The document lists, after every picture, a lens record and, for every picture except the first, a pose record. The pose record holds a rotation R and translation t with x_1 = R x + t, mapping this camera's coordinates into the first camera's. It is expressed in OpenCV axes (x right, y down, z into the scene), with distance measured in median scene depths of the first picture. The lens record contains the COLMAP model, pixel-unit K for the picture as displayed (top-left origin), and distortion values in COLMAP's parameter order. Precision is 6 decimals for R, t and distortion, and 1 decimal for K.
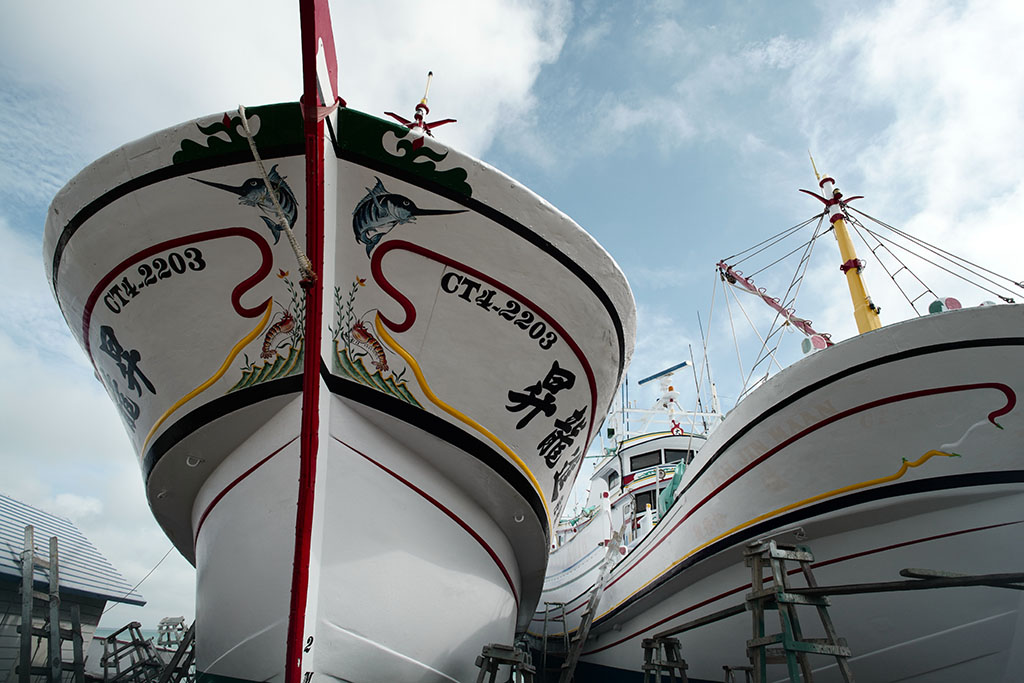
lens RADIAL K [[591.6, 0, 512.0], [0, 591.6, 341.5], [0, 0, 1]] dist [-0.072044, 0.049558]
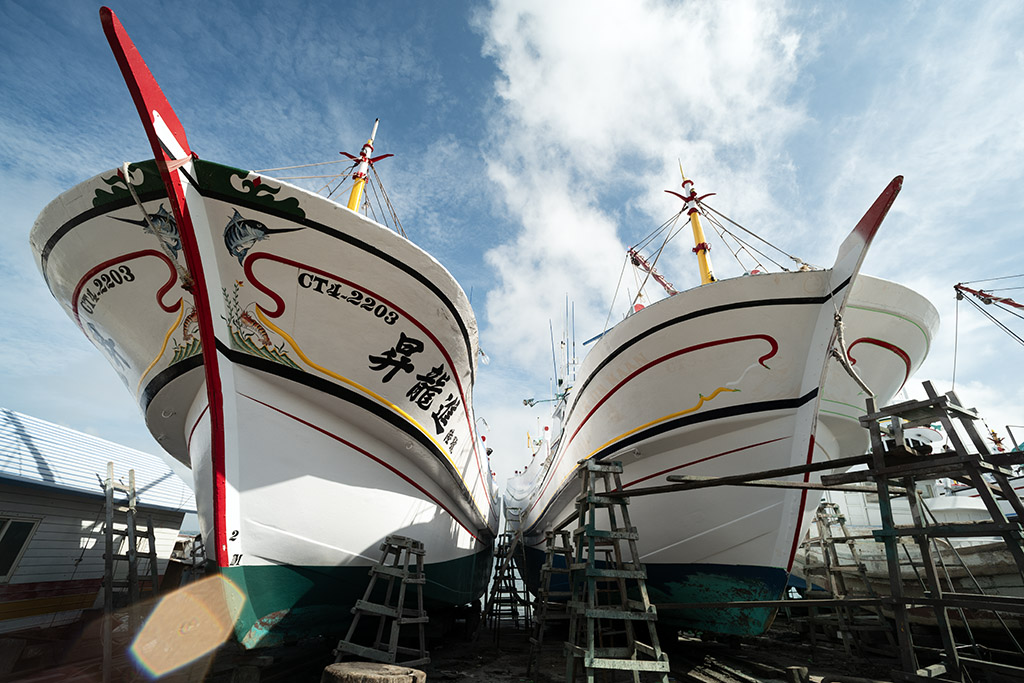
lens RADIAL K [[443.0, 0, 512.0], [0, 443.0, 341.5], [0, 0, 1]] dist [-0.065645, 0.031663]
pose [[0.997811, -0.043411, -0.049890, 0.407348], [0.046109, 0.997461, 0.054277, 0.010497], [0.047407, -0.056459, 0.997279, -0.013751]]
